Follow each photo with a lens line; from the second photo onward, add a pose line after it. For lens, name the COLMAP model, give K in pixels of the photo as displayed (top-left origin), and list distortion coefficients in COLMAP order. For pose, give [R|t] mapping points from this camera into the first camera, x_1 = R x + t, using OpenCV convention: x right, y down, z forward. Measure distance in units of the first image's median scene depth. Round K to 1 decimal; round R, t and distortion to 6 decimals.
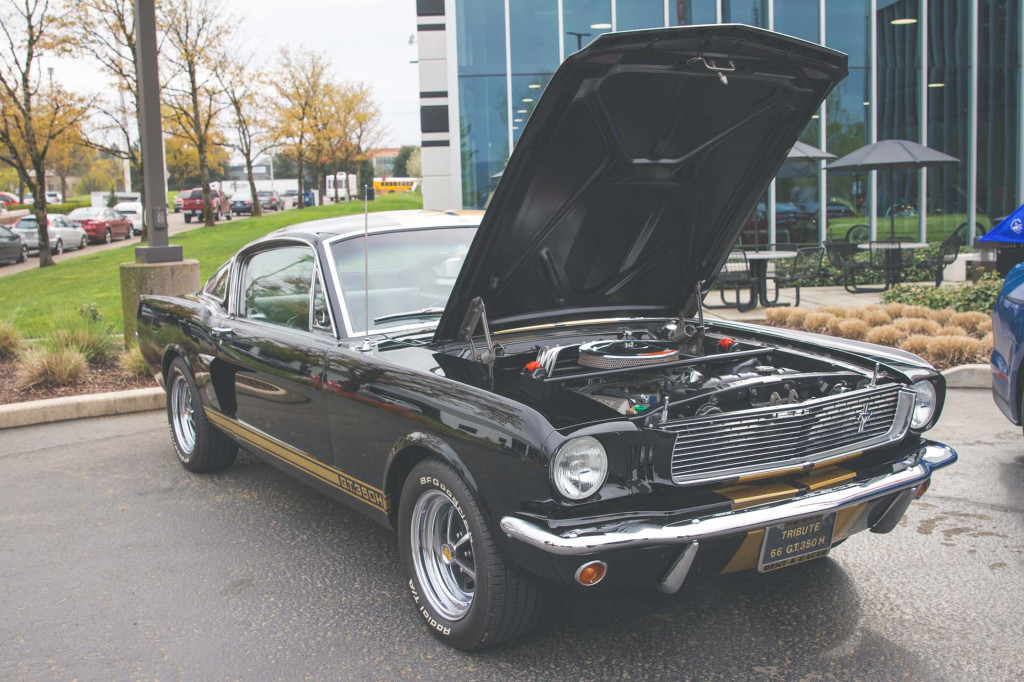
lens RADIAL K [[1023.1, 0, 512.0], [0, 1023.1, 341.0], [0, 0, 1]] dist [-0.087329, -0.000426]
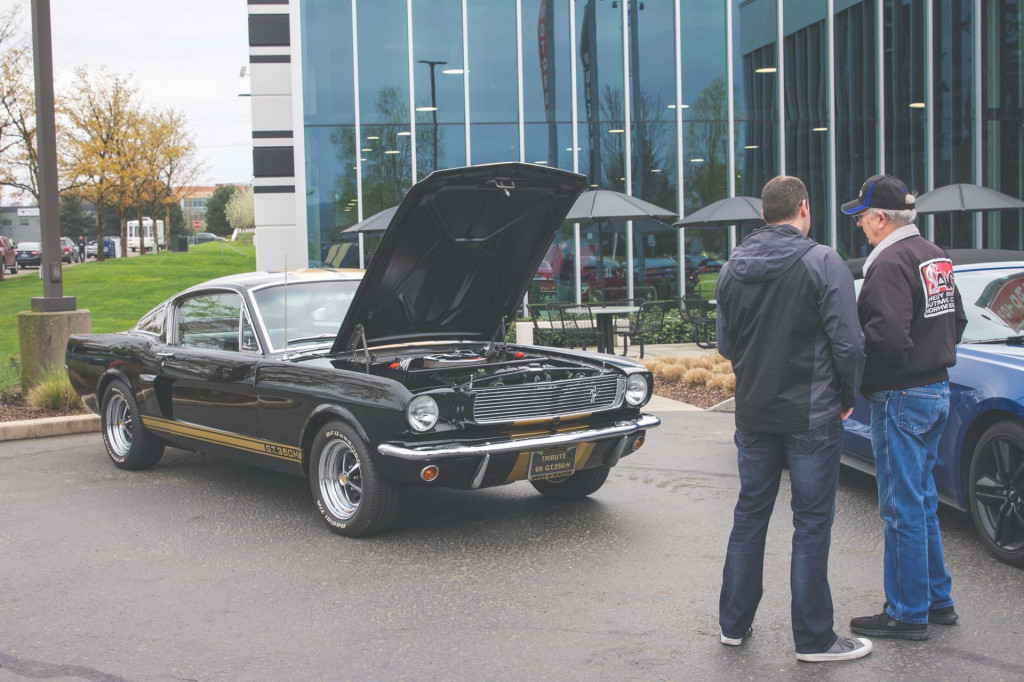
lens RADIAL K [[1472.7, 0, 512.0], [0, 1472.7, 341.0], [0, 0, 1]] dist [-0.024964, -0.036740]
pose [[0.993420, -0.001804, 0.114513, -0.041756], [0.010218, 0.997285, -0.072931, 0.105797], [-0.114071, 0.073621, 0.990741, -0.897631]]
